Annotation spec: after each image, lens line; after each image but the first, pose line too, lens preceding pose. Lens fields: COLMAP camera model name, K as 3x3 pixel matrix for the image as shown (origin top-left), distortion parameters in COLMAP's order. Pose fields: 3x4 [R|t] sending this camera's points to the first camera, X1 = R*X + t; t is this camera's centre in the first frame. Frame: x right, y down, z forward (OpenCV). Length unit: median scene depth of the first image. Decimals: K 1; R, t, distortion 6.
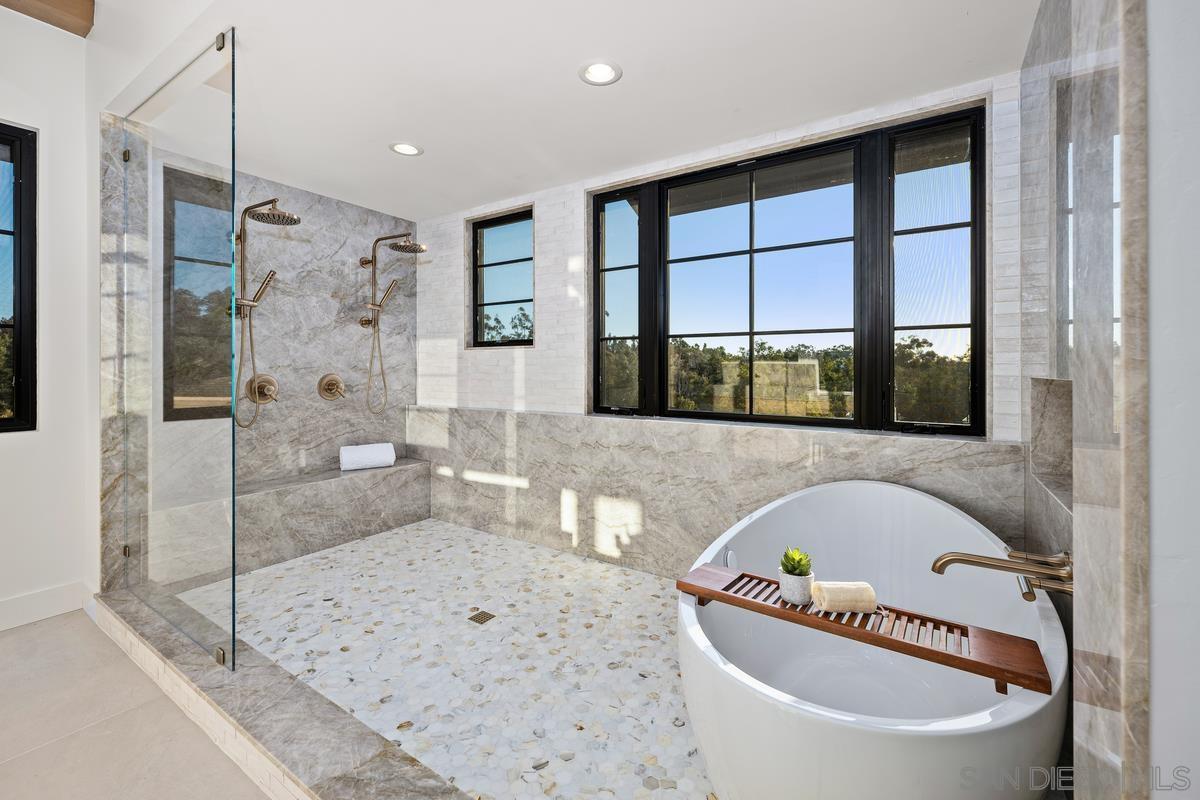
lens RADIAL K [[502.1, 0, 617.1], [0, 502.1, 370.8], [0, 0, 1]] dist [0.042477, -0.000113]
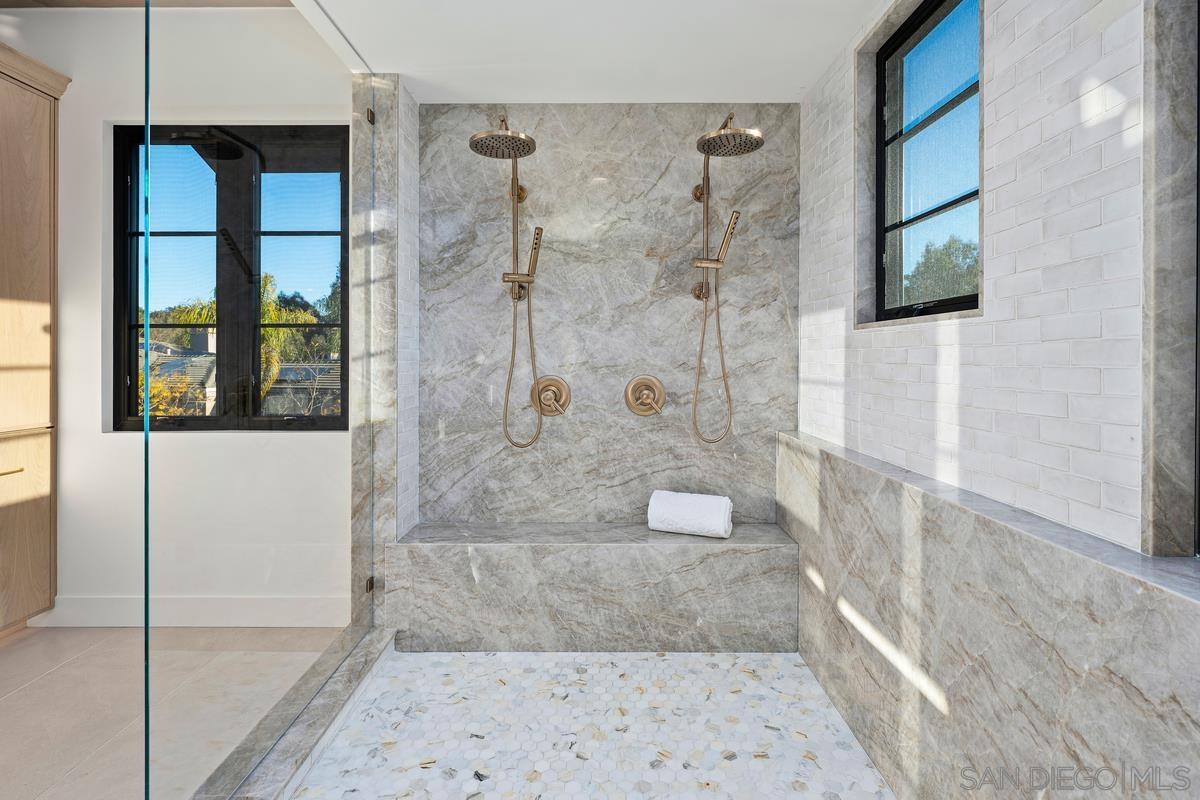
lens RADIAL K [[590.9, 0, 596.1], [0, 590.9, 363.9], [0, 0, 1]] dist [0.003830, -0.000632]
pose [[0.522224, 0.008933, -0.852761, 0.048688], [-0.002271, 0.999956, 0.009084, -0.015786], [0.852805, -0.002807, 0.522222, 0.572648]]
